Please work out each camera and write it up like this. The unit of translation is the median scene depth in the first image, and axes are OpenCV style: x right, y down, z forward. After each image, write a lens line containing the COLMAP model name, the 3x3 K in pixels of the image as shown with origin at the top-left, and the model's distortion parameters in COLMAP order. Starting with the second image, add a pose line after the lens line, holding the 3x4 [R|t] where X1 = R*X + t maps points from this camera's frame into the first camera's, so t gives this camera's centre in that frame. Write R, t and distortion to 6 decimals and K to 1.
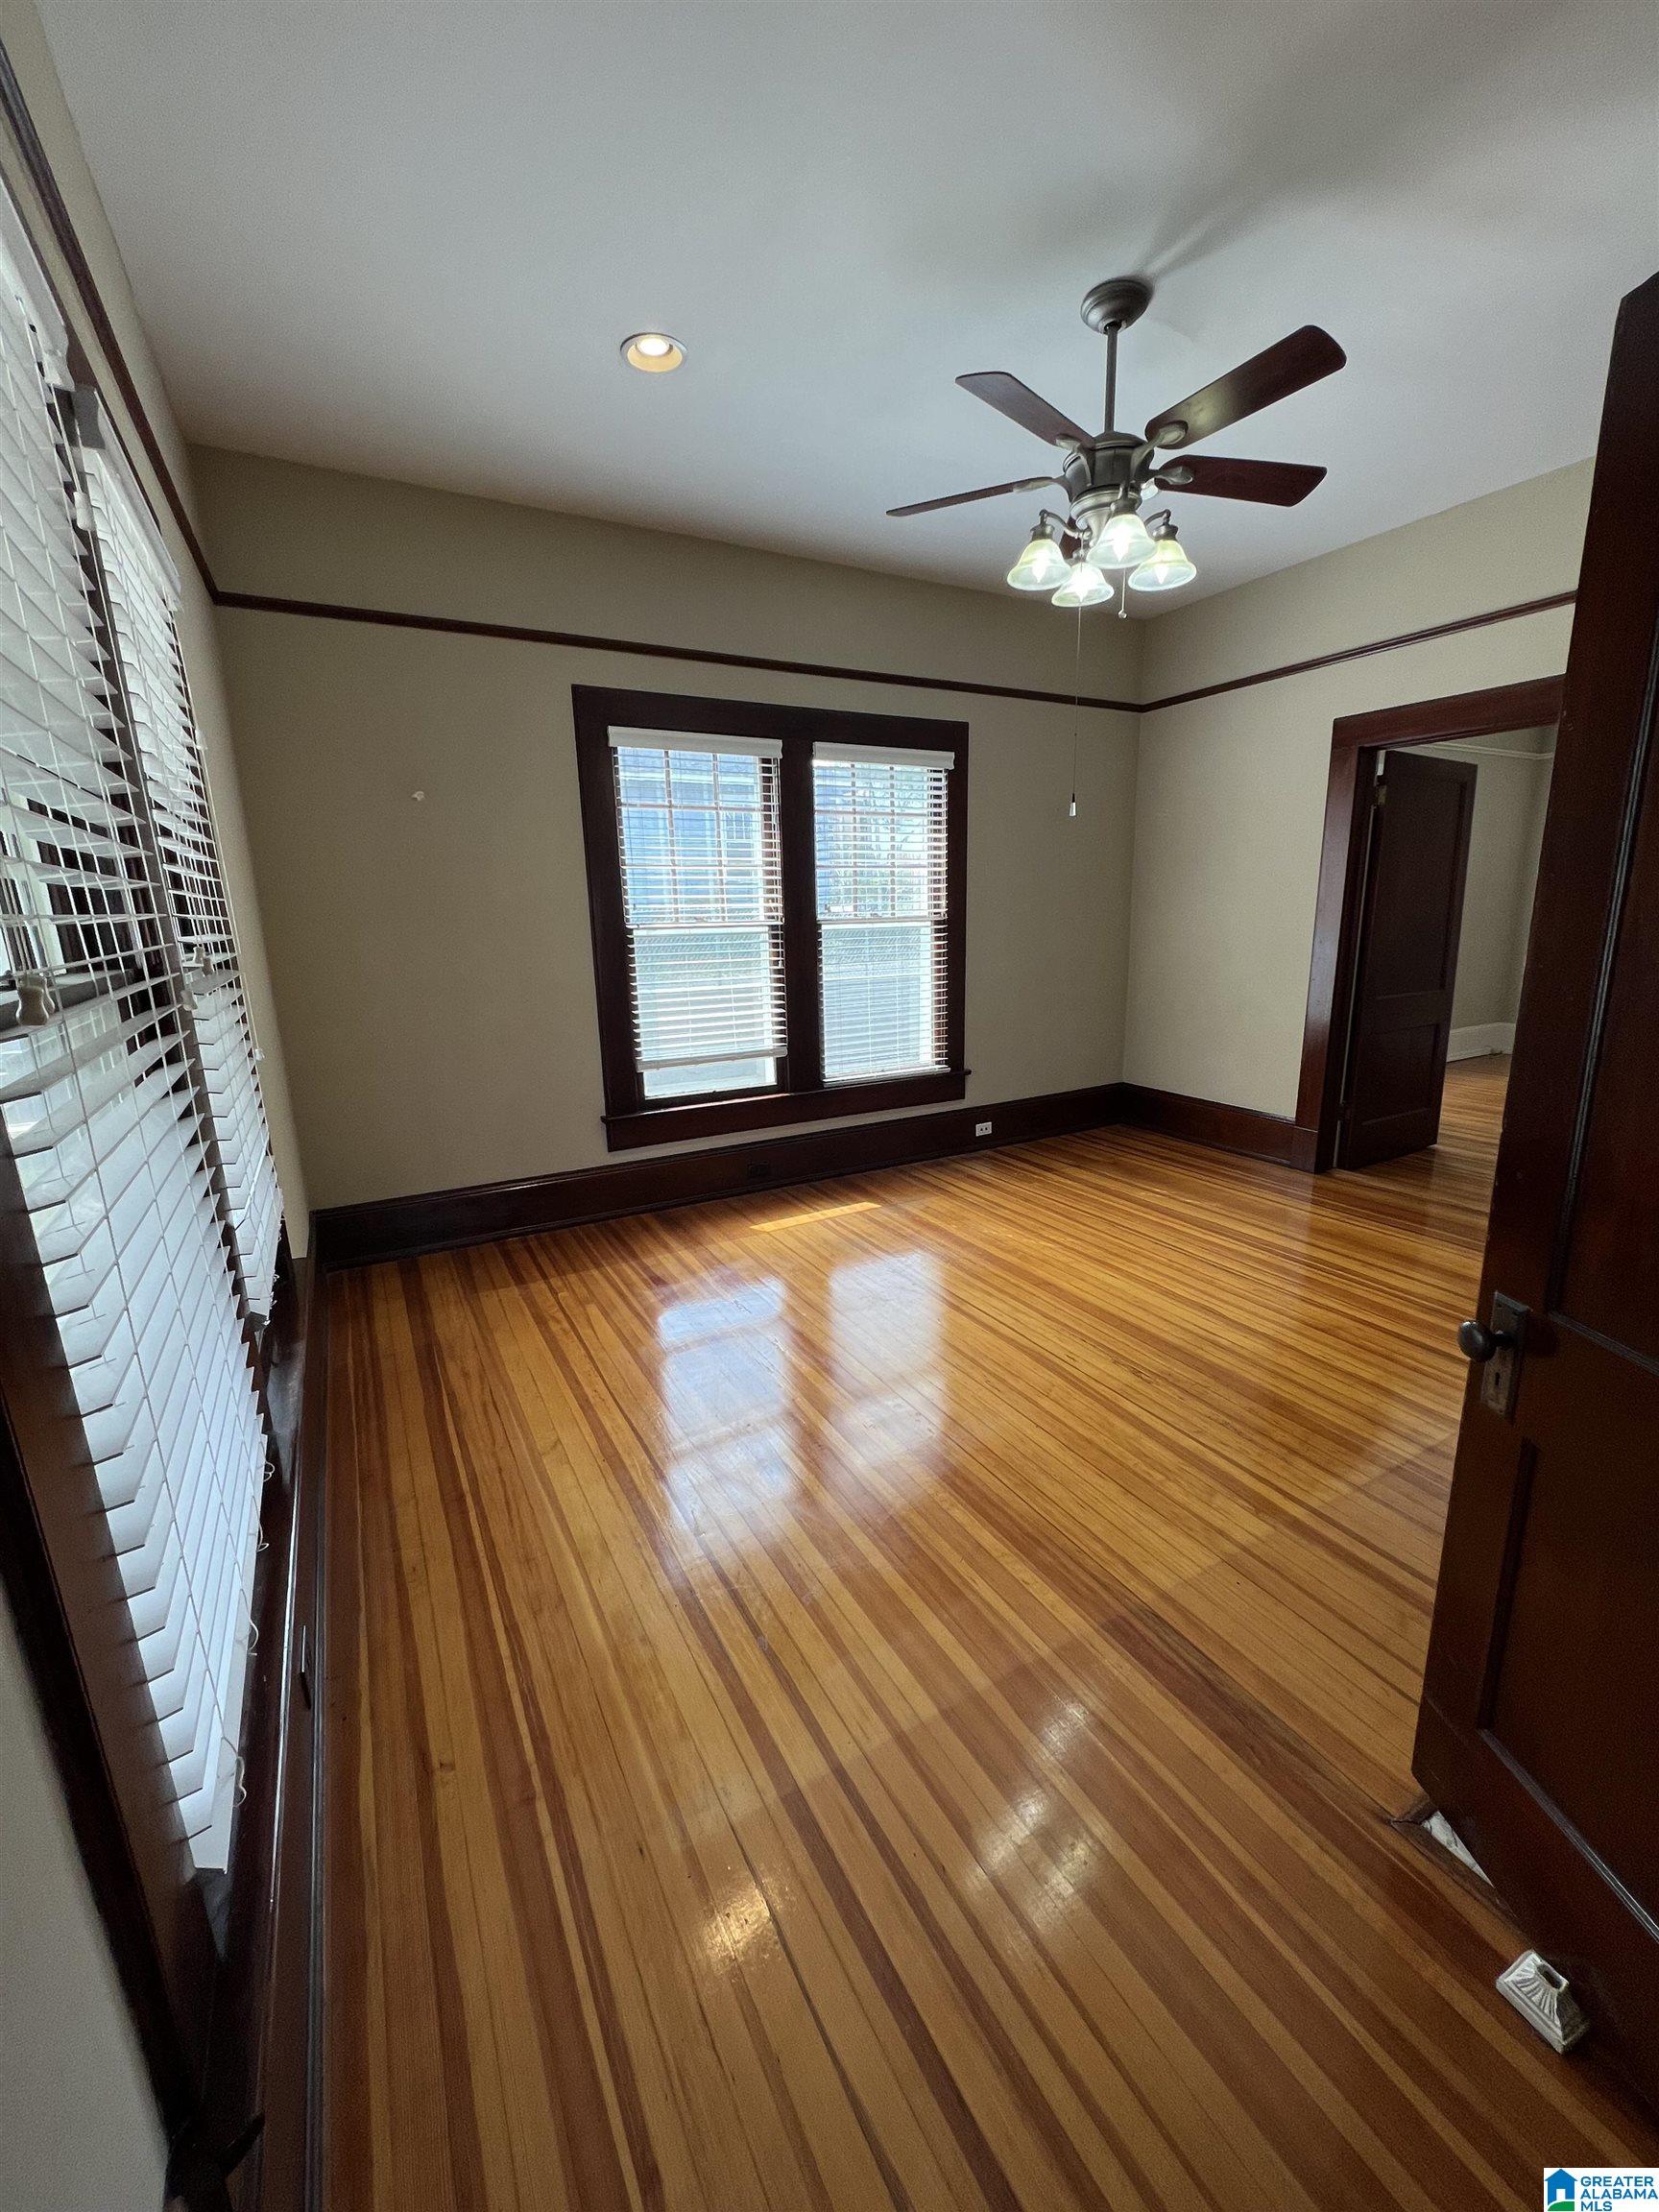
lens RADIAL K [[882.1, 0, 828.1], [0, 882.1, 1108.3], [0, 0, 1]] dist [-0.002962, 0.001044]
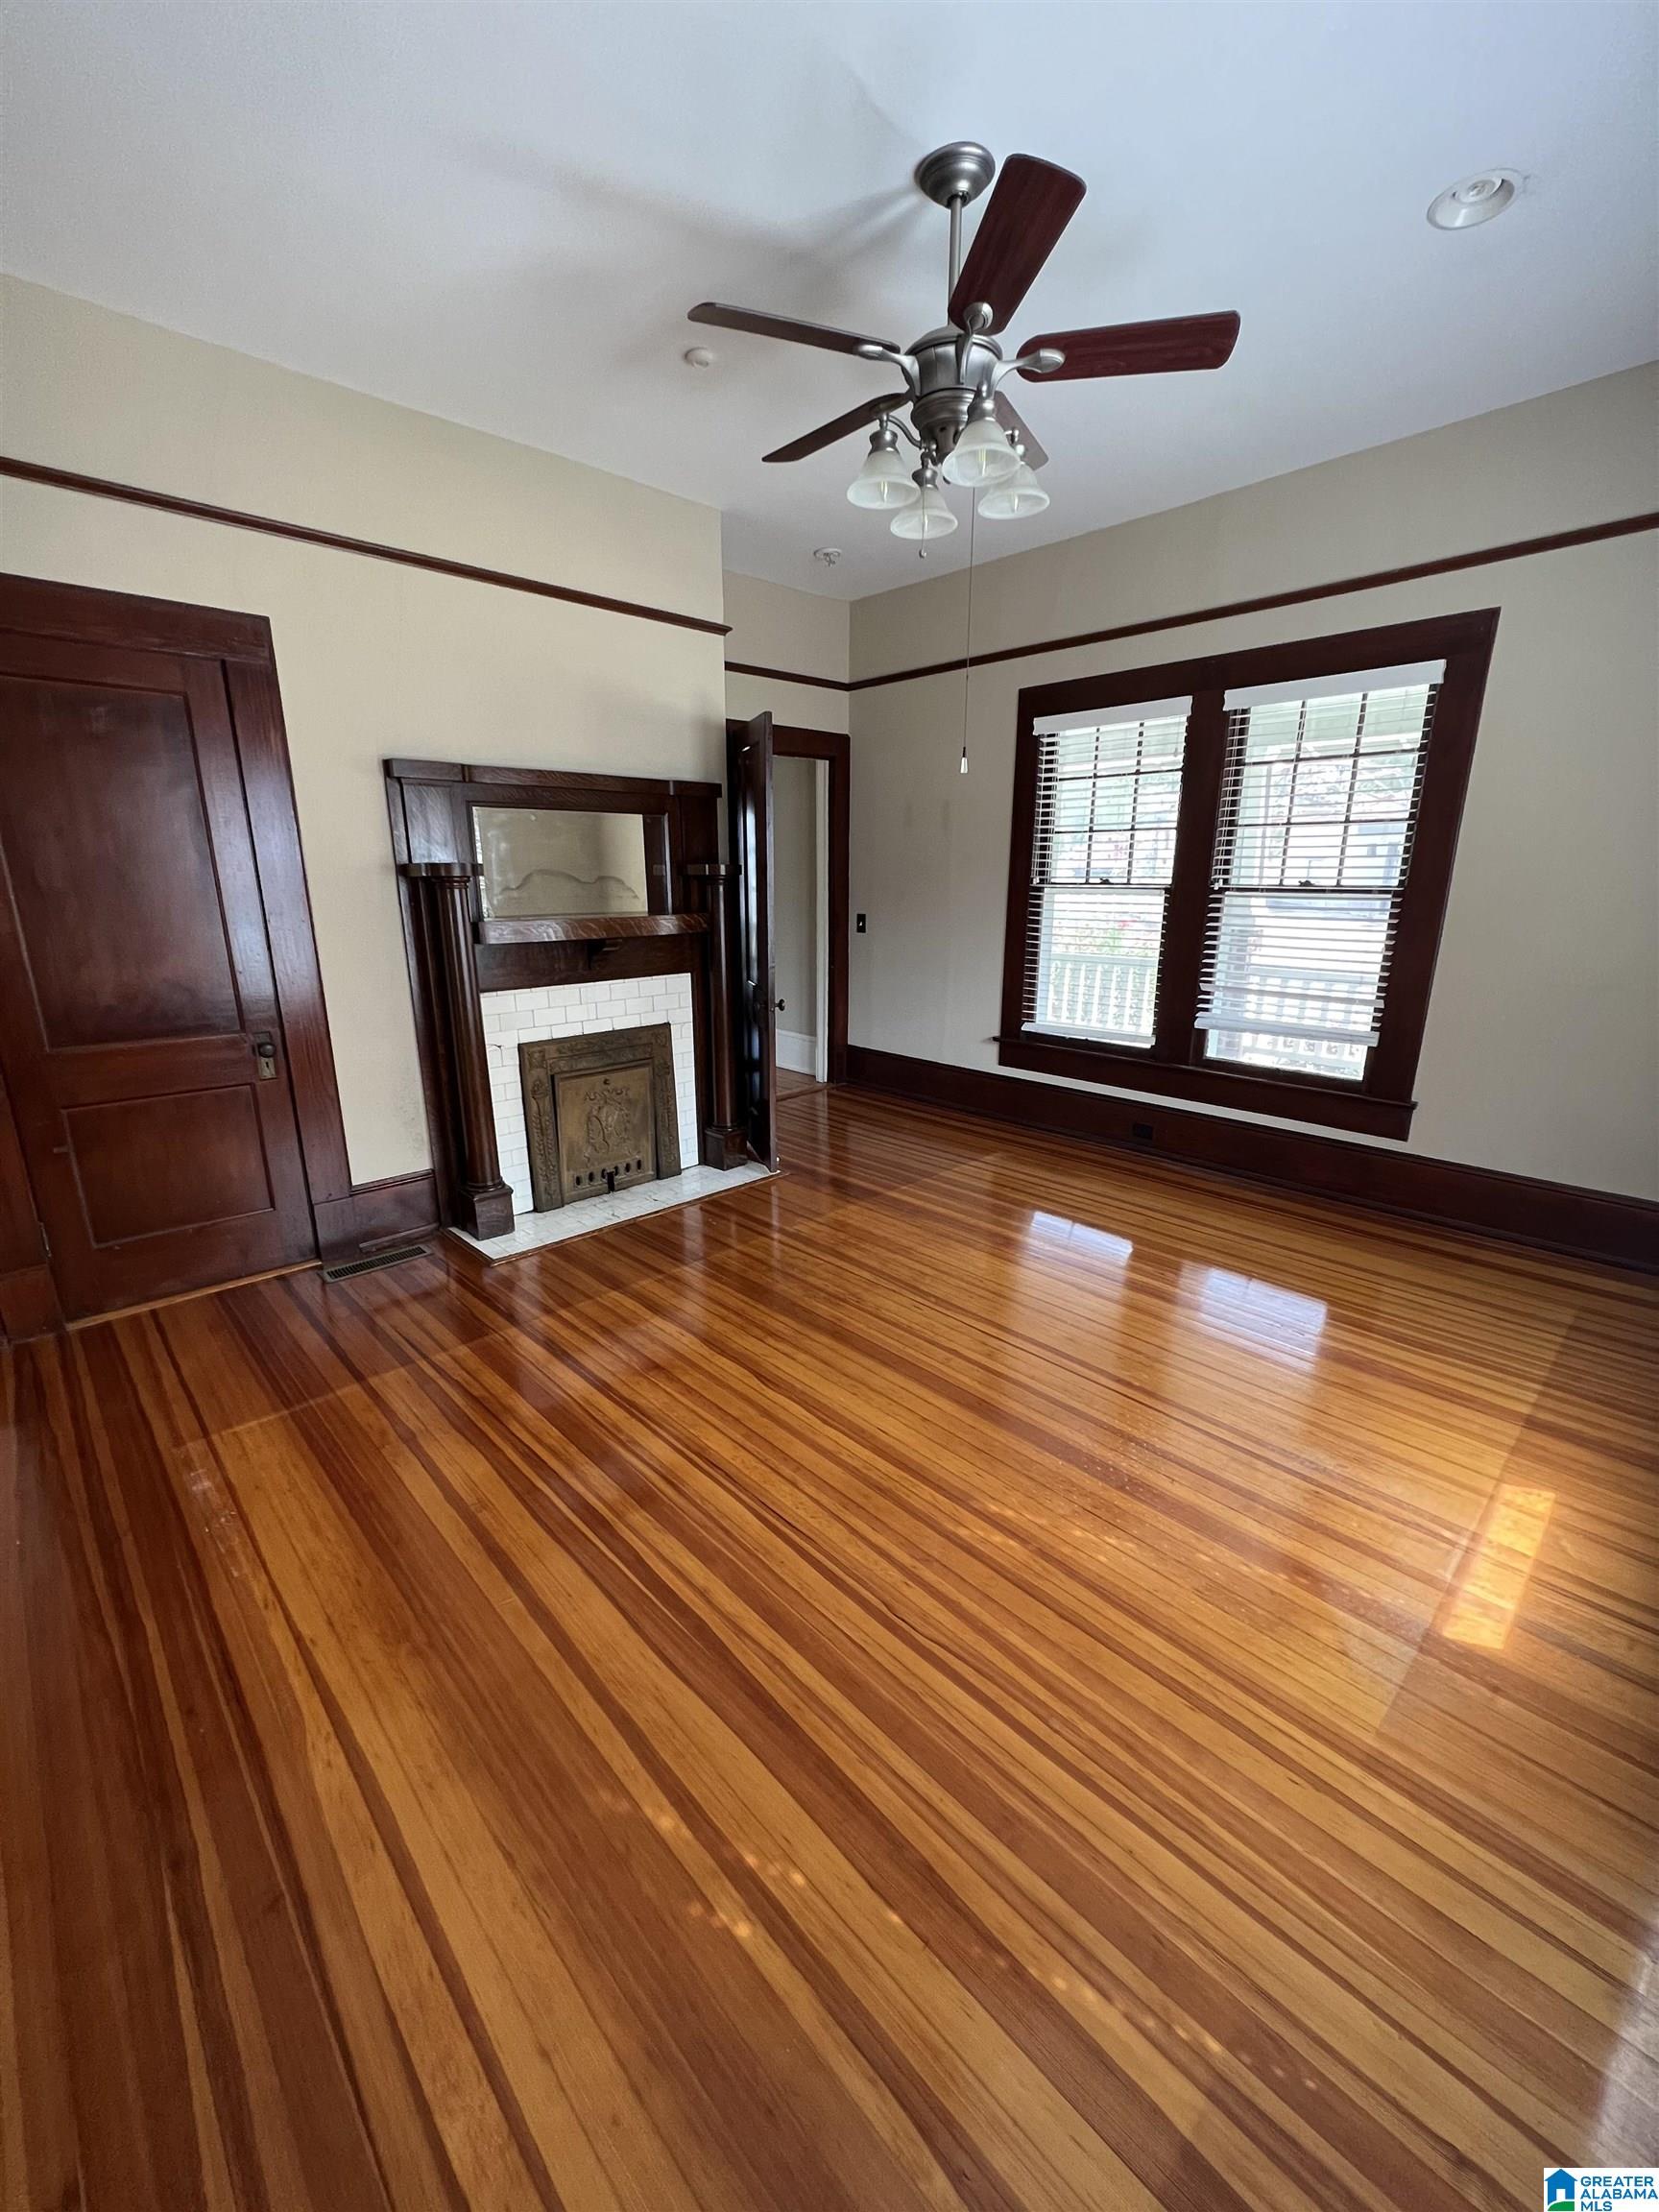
lens RADIAL K [[882.1, 0, 828.1], [0, 882.1, 1108.3], [0, 0, 1]] dist [-0.002962, 0.001044]
pose [[-0.965654, 0.090381, -0.243604, 0.795982], [-0.035000, 0.883760, 0.466629, -0.538657], [0.257462, 0.459129, -0.850243, 2.278381]]
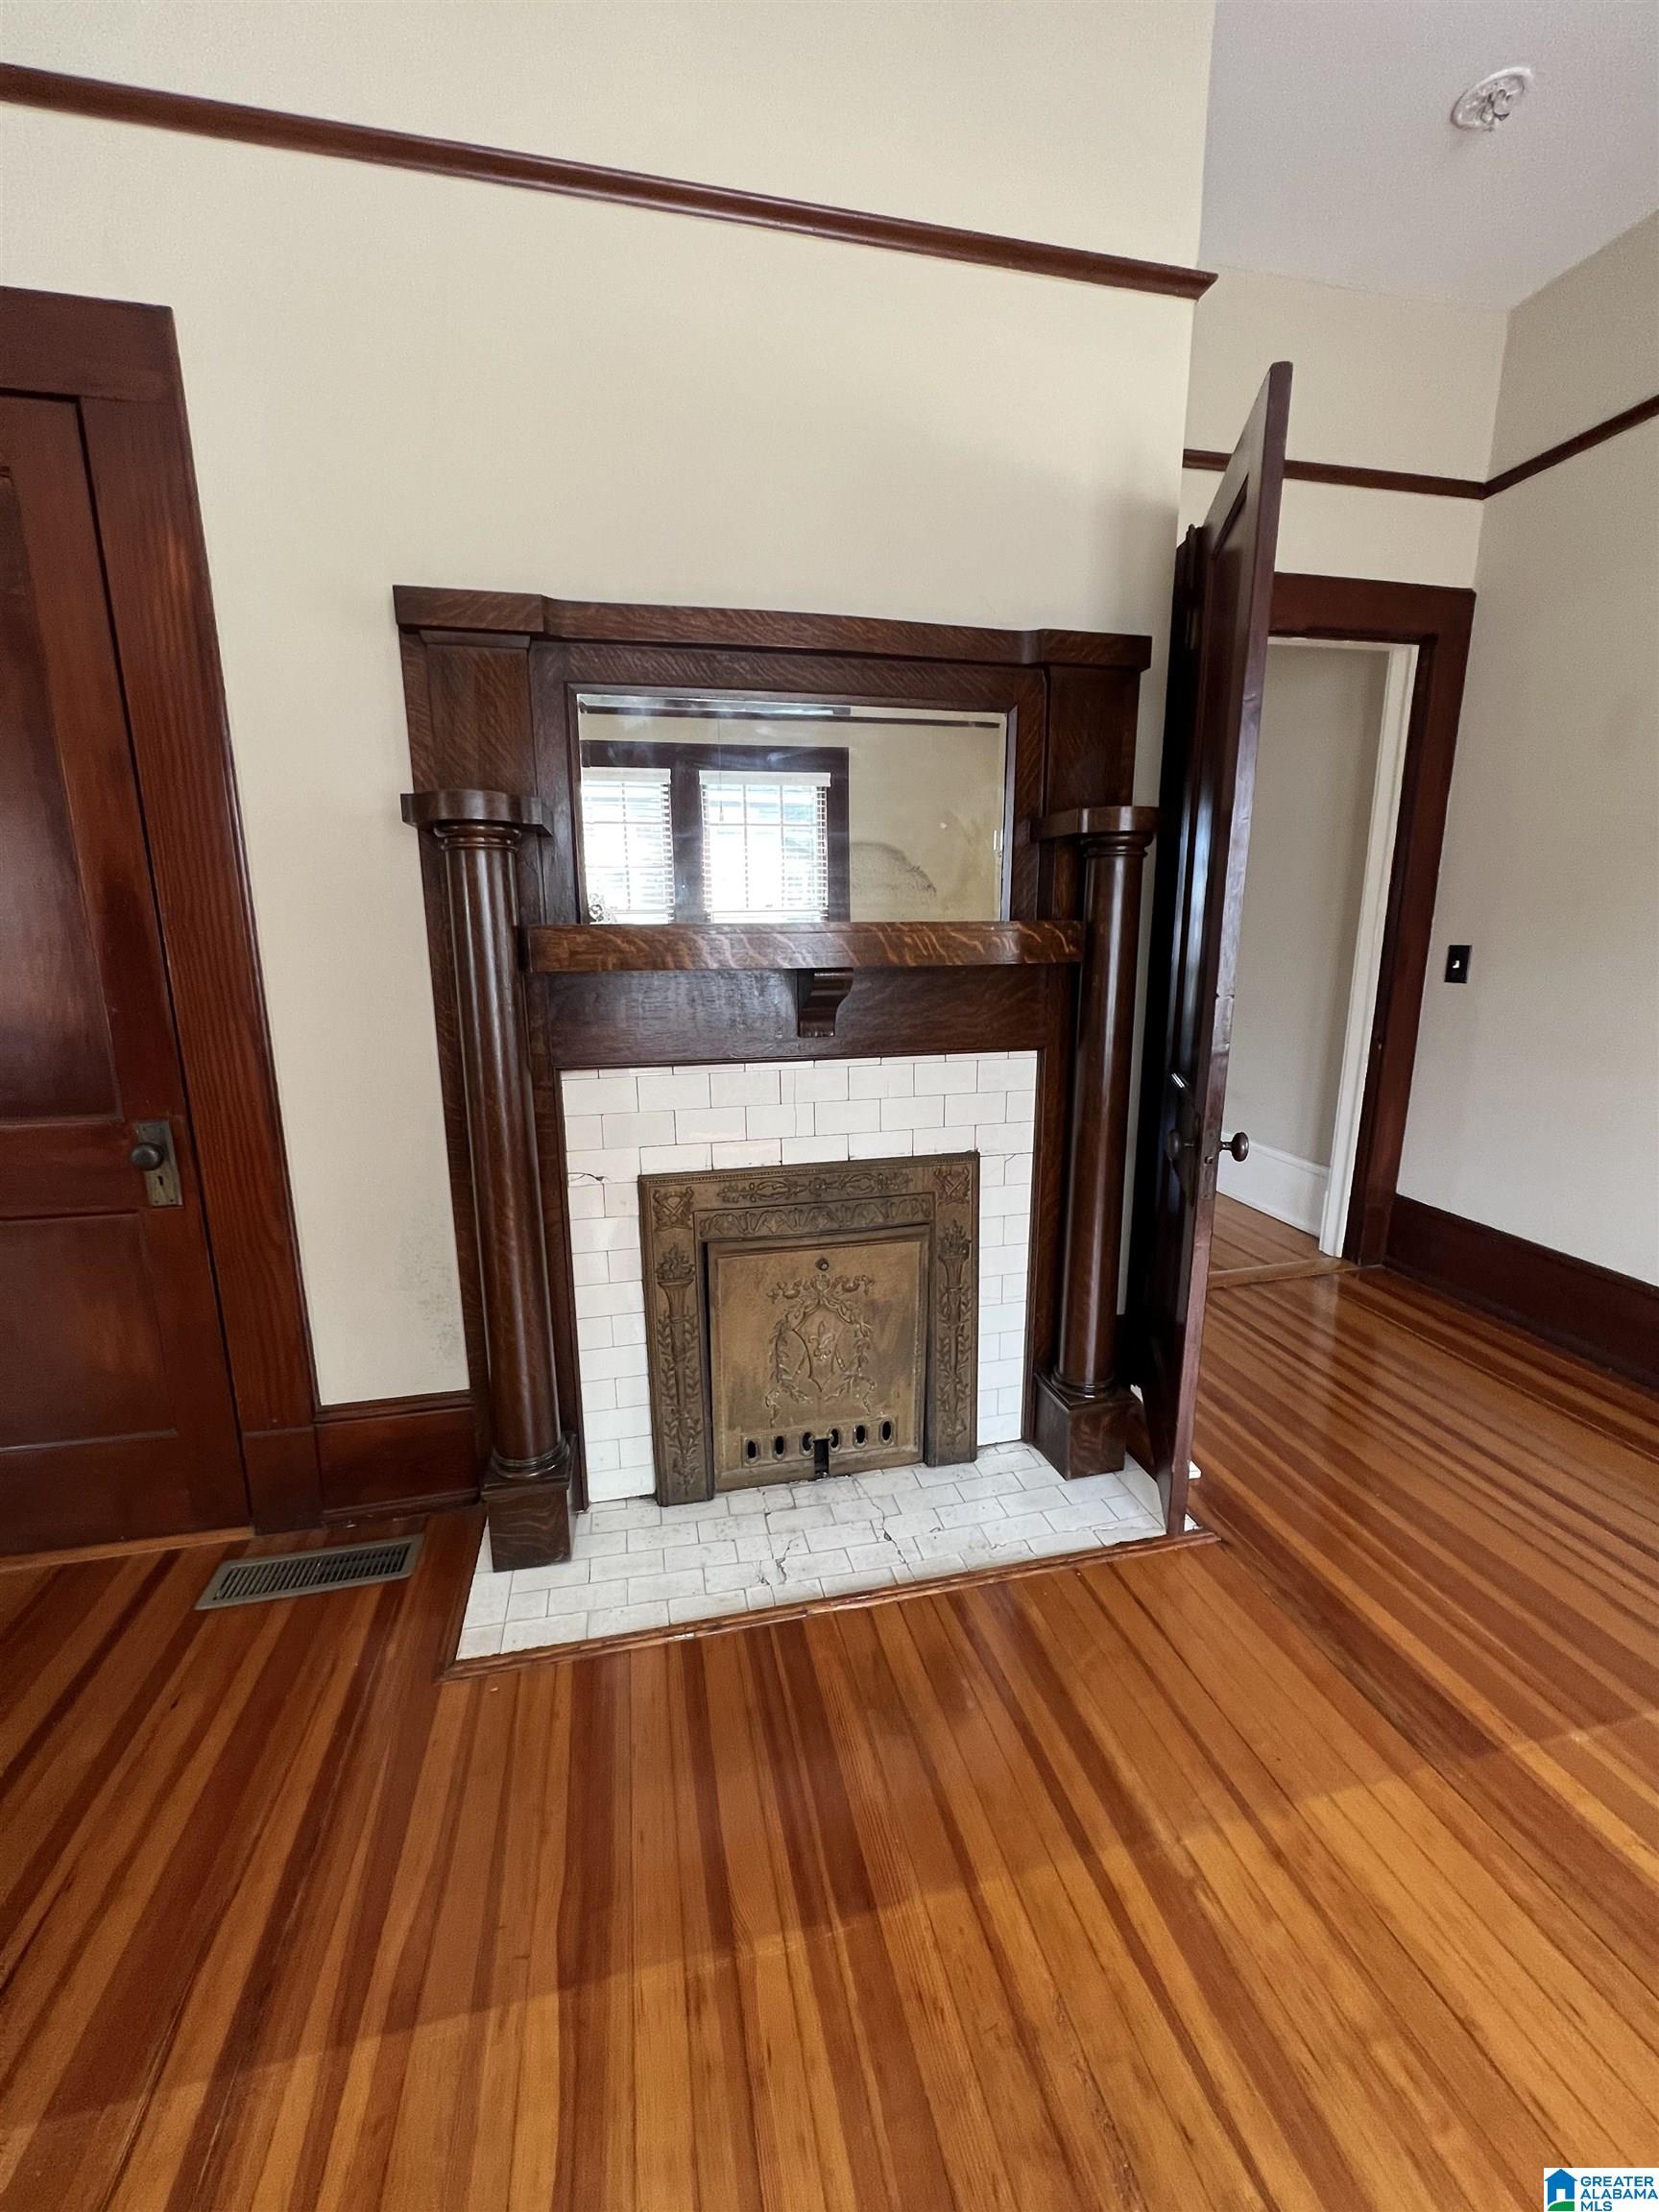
lens RADIAL K [[882.1, 0, 828.1], [0, 882.1, 1108.3], [0, 0, 1]] dist [-0.002962, 0.001044]
pose [[-0.961572, -0.027175, 0.273203, 0.548096], [0.088820, 0.910787, 0.403209, -0.219027], [-0.259787, 0.411980, -0.873374, 1.292984]]
